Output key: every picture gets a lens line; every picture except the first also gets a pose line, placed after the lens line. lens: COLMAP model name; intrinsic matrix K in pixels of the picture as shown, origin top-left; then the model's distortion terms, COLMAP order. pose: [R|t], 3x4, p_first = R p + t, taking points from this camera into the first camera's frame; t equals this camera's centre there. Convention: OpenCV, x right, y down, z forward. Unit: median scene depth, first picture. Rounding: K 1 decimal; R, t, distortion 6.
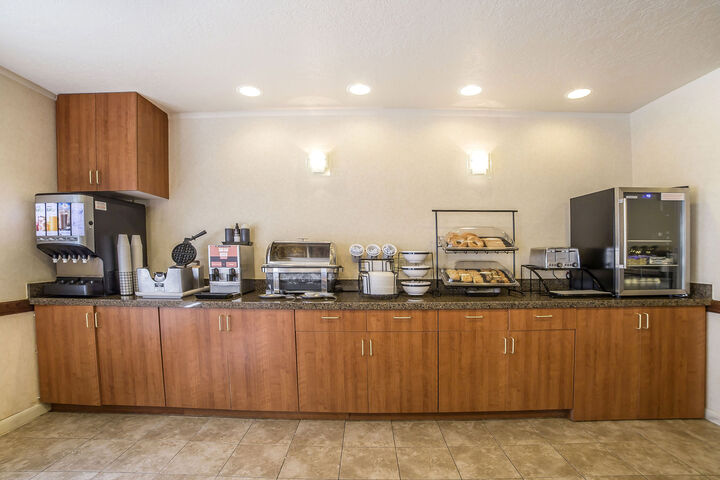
lens RADIAL K [[345.6, 0, 359.1], [0, 345.6, 249.8], [0, 0, 1]] dist [-0.047466, 0.000743]
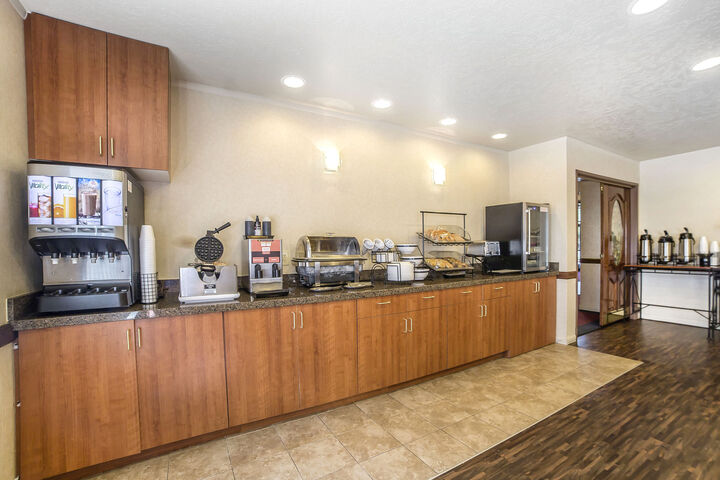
lens RADIAL K [[348.7, 0, 360.0], [0, 348.7, 240.0], [0, 0, 1]] dist [-0.040881, 0.000549]
pose [[0.836599, -0.000856, 0.547816, -0.756658], [0.007682, 0.999919, -0.010169, 0.000338], [-0.547763, 0.012716, 0.836537, 0.080540]]
